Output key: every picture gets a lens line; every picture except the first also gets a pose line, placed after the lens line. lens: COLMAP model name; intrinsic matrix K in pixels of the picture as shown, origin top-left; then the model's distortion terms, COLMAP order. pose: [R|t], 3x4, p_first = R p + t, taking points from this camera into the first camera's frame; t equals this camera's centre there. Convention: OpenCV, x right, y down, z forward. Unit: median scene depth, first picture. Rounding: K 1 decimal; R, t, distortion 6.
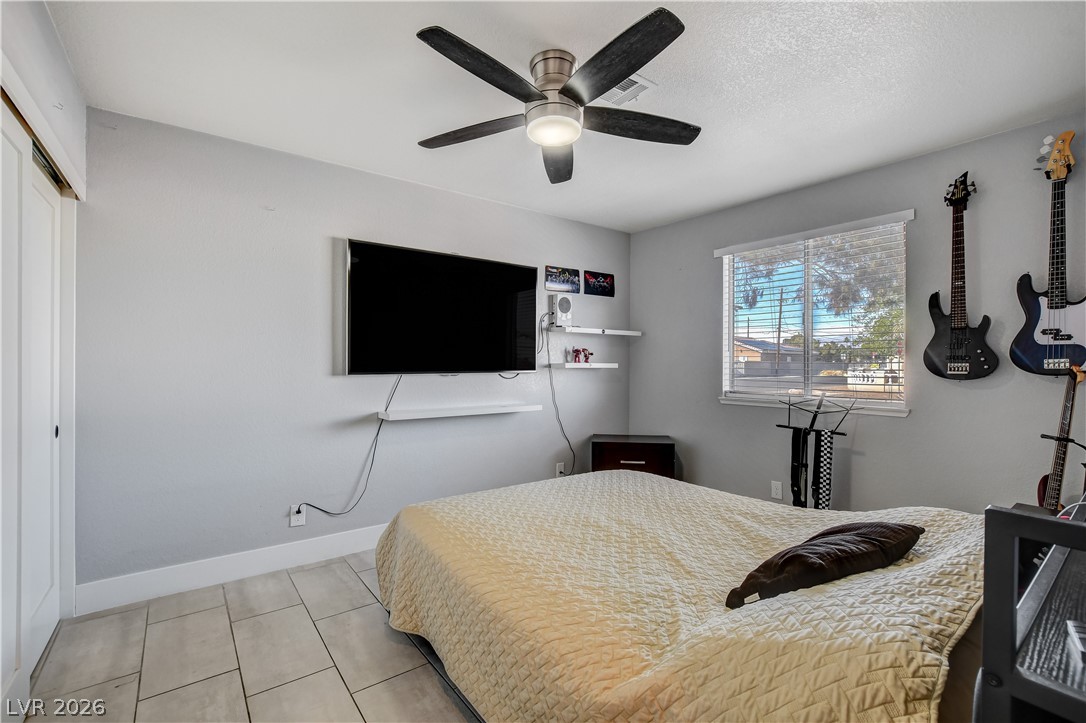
lens RADIAL K [[474.6, 0, 541.8], [0, 474.6, 363.6], [0, 0, 1]] dist [-0.005614, -0.000468]
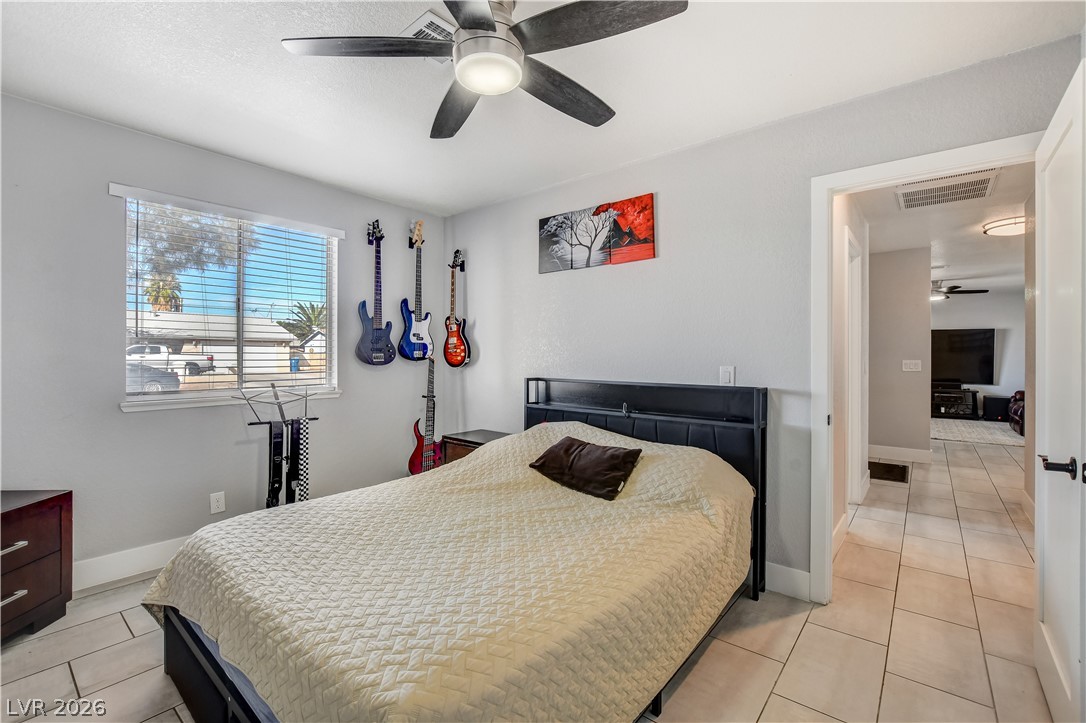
lens RADIAL K [[474.6, 0, 541.1], [0, 474.6, 356.3], [0, 0, 1]] dist [-0.005614, -0.000468]
pose [[-0.217067, -0.009498, 0.976110, -0.658022], [-0.002714, 0.999955, 0.009126, -0.007647], [-0.976153, -0.000668, -0.217083, 0.893742]]
